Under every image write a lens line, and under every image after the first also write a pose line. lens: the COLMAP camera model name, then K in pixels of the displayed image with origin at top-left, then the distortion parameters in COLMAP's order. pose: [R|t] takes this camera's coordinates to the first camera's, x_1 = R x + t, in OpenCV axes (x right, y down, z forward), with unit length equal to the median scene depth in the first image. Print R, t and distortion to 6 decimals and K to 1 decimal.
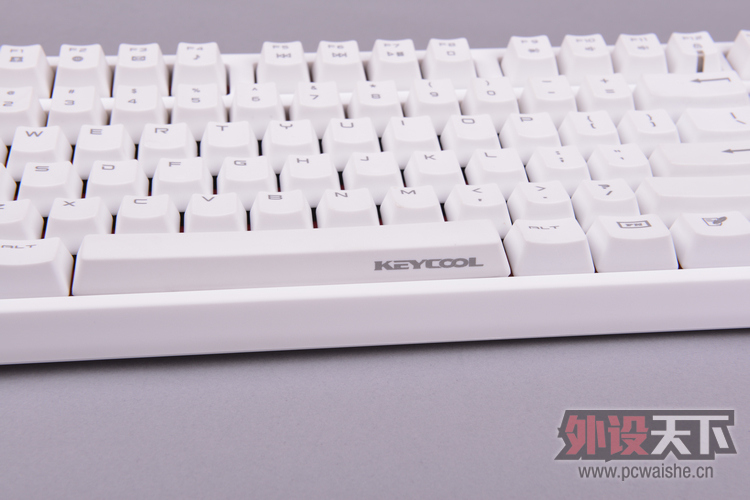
lens RADIAL K [[1261.4, 0, 375.0], [0, 1261.4, 250.0], [0, 0, 1]] dist [0.118170, 0.032820]
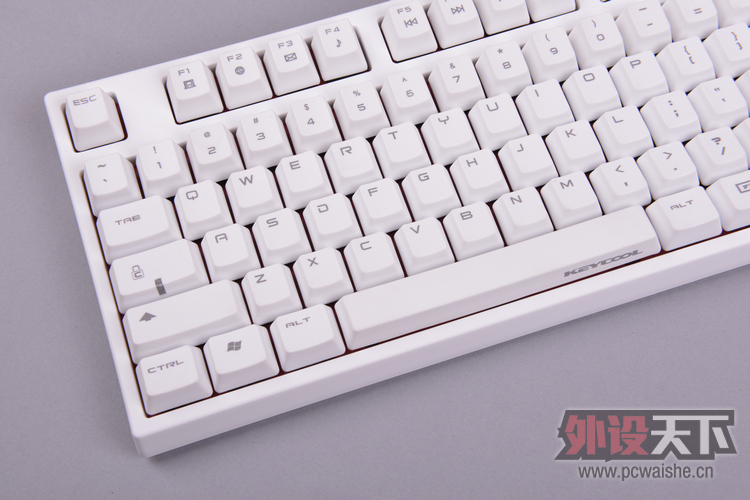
lens RADIAL K [[1115.0, 0, 375.0], [0, 1115.0, 250.0], [0, 0, 1]] dist [0.102339, 0.052896]
pose [[0.977289, -0.203466, 0.059219, -0.225223], [0.140381, 0.830958, 0.538332, -0.582398], [-0.158741, -0.517793, 0.840649, 0.067592]]
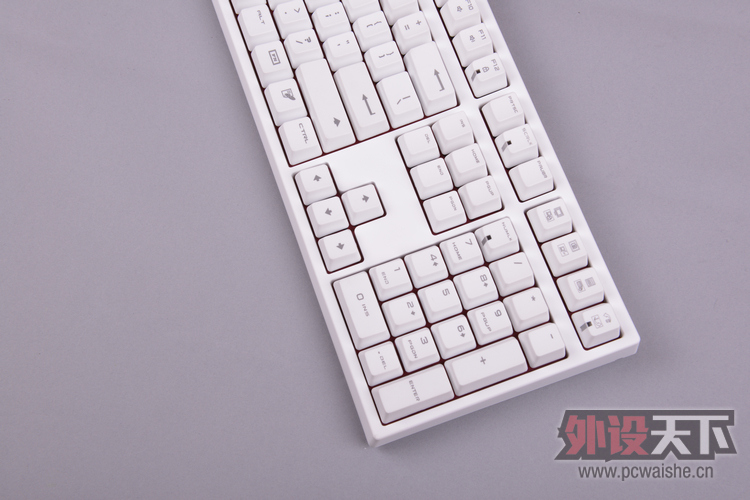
lens RADIAL K [[961.9, 0, 375.0], [0, 961.9, 250.0], [0, 0, 1]] dist [0.102573, -0.006759]
pose [[0.227469, 0.916611, -0.328758, 0.908848], [-0.497701, 0.399615, 0.769807, -1.016930], [0.836990, -0.011484, 0.547098, 0.303025]]
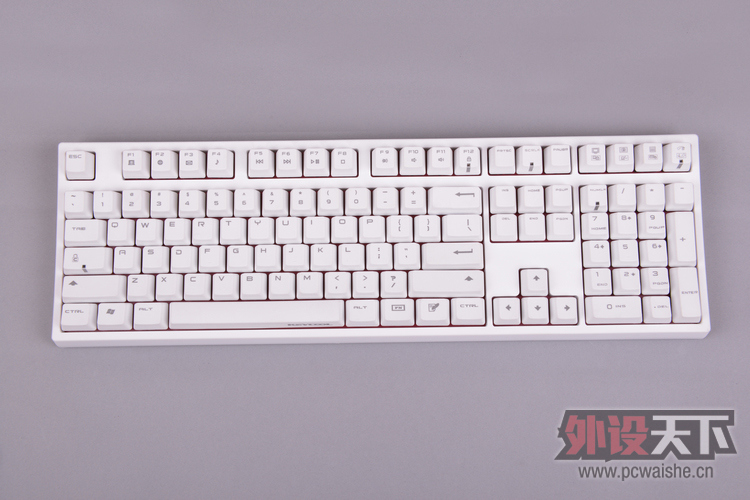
lens RADIAL K [[929.6, 0, 375.0], [0, 929.6, 250.0], [0, 0, 1]] dist [0.067562, 0.028685]
pose [[0.994735, 0.091169, -0.046810, 0.215295], [-0.029504, 0.692167, 0.721134, -1.257670], [0.098145, -0.715956, 0.691212, -0.127263]]
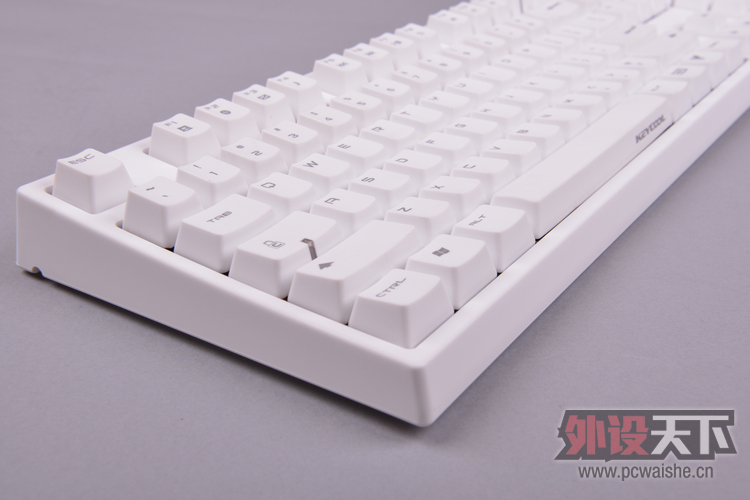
lens RADIAL K [[982.5, 0, 375.0], [0, 982.5, 250.0], [0, 0, 1]] dist [0.080455, -0.000792]
pose [[0.640088, -0.367562, 0.674675, -0.786247], [0.420560, 0.902517, 0.092690, -0.080714], [-0.642975, 0.224412, 0.732272, 0.409916]]
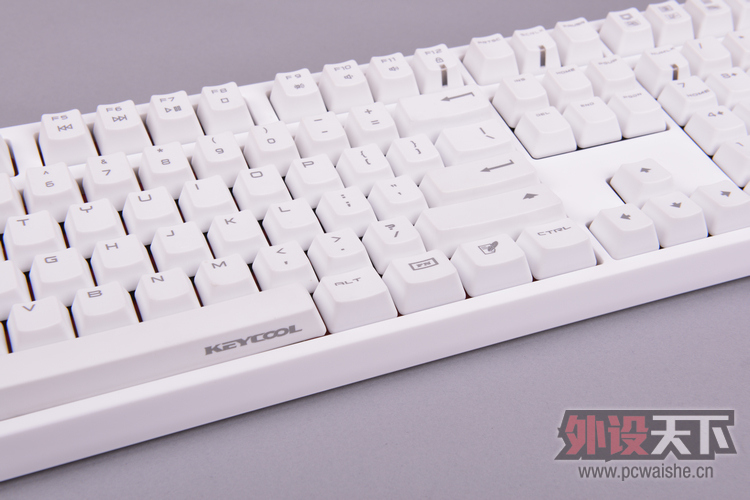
lens RADIAL K [[1128.3, 0, 375.0], [0, 1128.3, 250.0], [0, 0, 1]] dist [0.138990, -0.059474]
pose [[0.964530, -0.170897, 0.201186, -0.035969], [0.142510, 0.978652, 0.148090, -0.174329], [-0.222200, -0.114166, 0.968294, 0.029859]]
